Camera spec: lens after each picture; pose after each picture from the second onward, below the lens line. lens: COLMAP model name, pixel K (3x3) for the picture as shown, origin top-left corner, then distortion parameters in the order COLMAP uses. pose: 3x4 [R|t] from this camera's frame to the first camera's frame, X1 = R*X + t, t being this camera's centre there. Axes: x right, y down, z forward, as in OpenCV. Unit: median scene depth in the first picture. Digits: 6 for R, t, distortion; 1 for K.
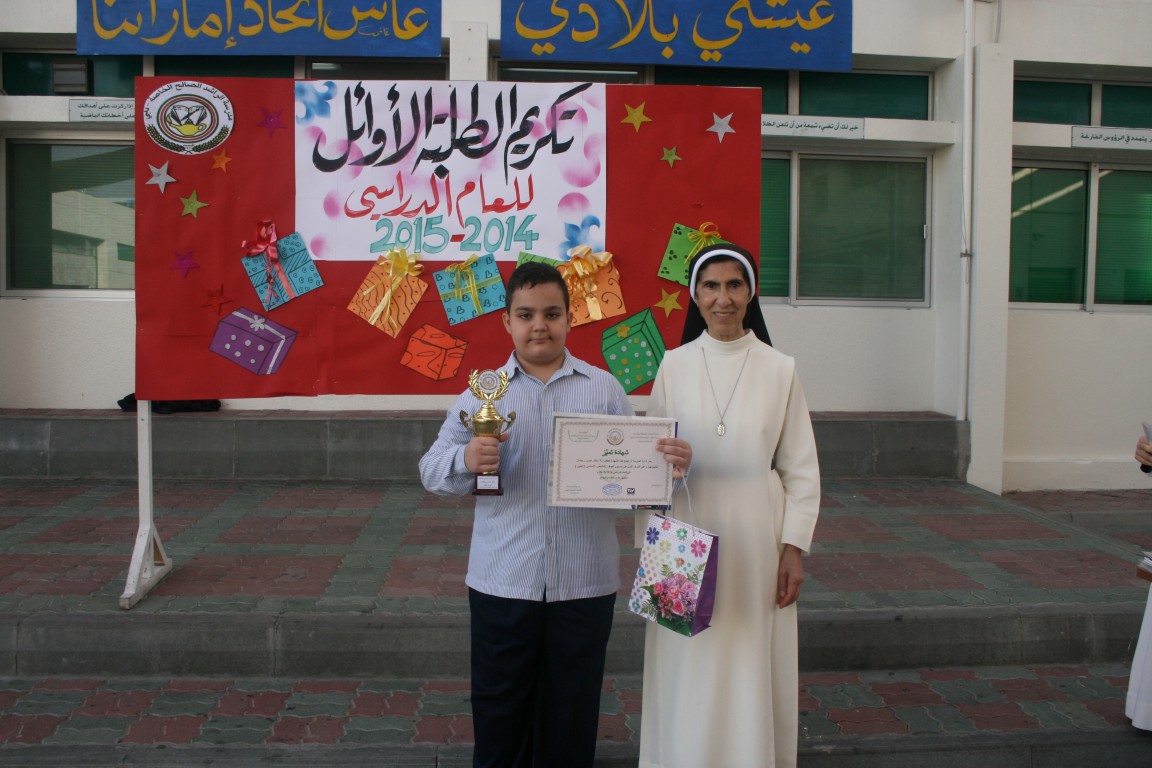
lens RADIAL K [[1088.2, 0, 576.0], [0, 1088.2, 384.0], [0, 0, 1]] dist [-0.135035, 0.127577]
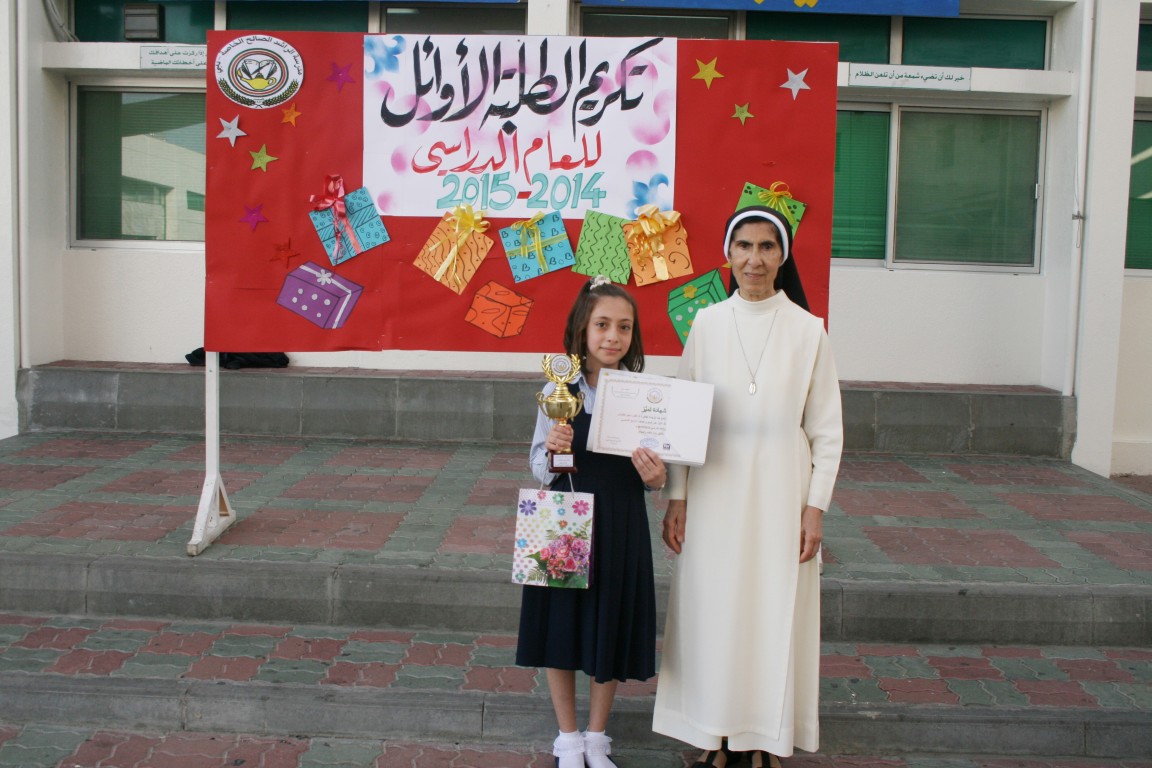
lens RADIAL K [[1202.2, 0, 580.1], [0, 1202.2, 379.1], [0, 0, 1]] dist [-0.124449, 0.132525]
pose [[0.996141, 0.023744, -0.084490, 0.038535], [-0.021778, 0.999472, 0.024114, 0.006293], [0.085018, -0.022181, 0.996133, -0.092062]]
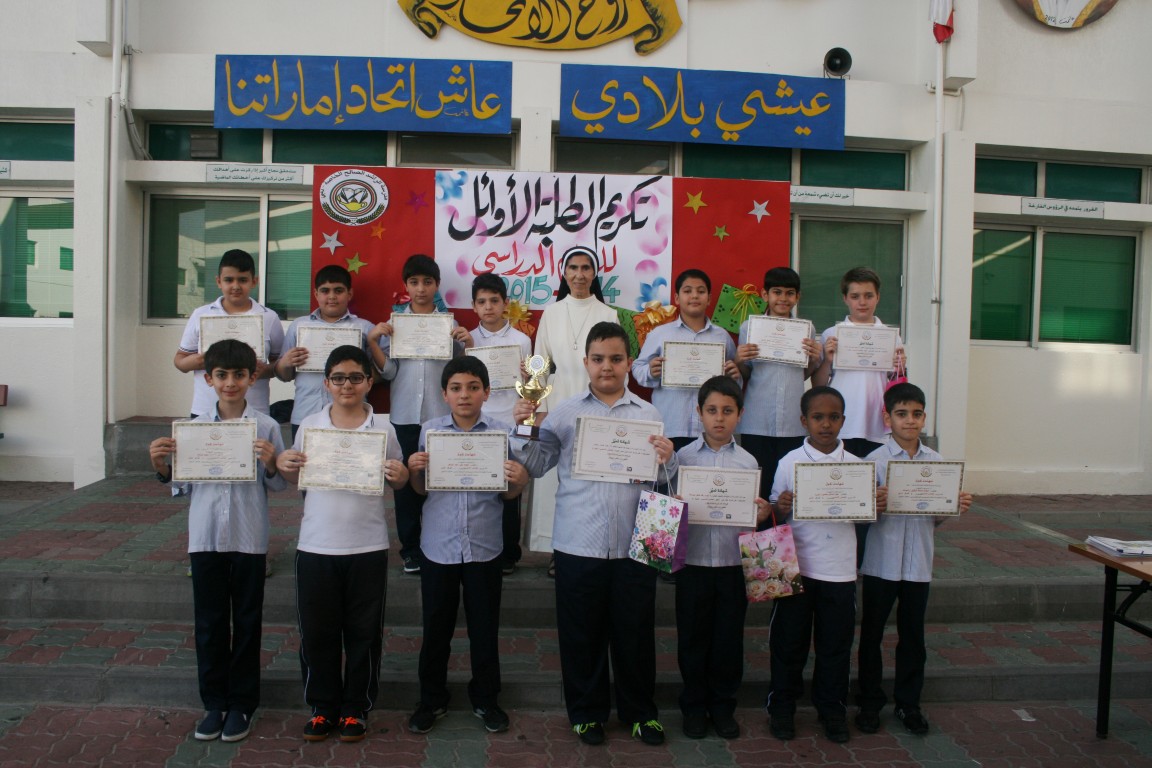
lens RADIAL K [[1002.7, 0, 569.2], [0, 1002.7, 380.2], [0, 0, 1]] dist [-0.161632, 0.148066]
pose [[0.999883, 0.013781, 0.006573, -0.102591], [-0.013664, 0.999753, -0.017521, -0.008828], [-0.006813, 0.017429, 0.999825, -0.202693]]
